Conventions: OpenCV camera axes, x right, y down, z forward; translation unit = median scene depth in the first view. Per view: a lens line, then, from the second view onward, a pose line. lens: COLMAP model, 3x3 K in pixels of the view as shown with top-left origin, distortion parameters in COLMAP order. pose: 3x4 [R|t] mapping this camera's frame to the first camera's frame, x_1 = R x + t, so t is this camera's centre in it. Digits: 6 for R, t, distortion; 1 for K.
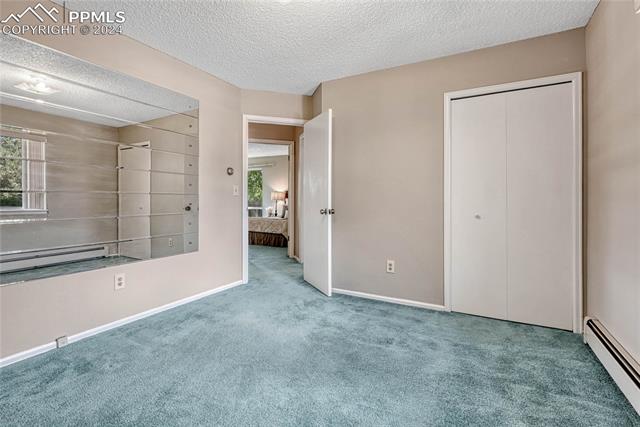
lens RADIAL K [[293.8, 0, 312.2], [0, 293.8, 200.9], [0, 0, 1]] dist [-0.000069, -0.000013]
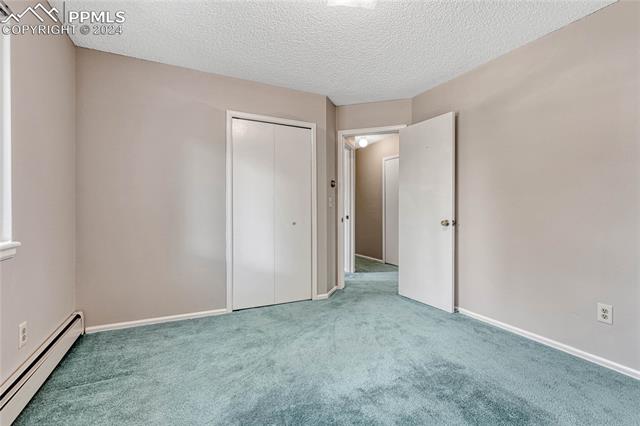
lens RADIAL K [[293.8, 0, 320.1], [0, 293.8, 211.2], [0, 0, 1]] dist [-0.000069, -0.000013]
pose [[0.551406, -0.004126, 0.834227, -0.264597], [-0.002976, 0.999972, 0.006913, -0.005294], [-0.834232, -0.006294, 0.551378, 0.128100]]
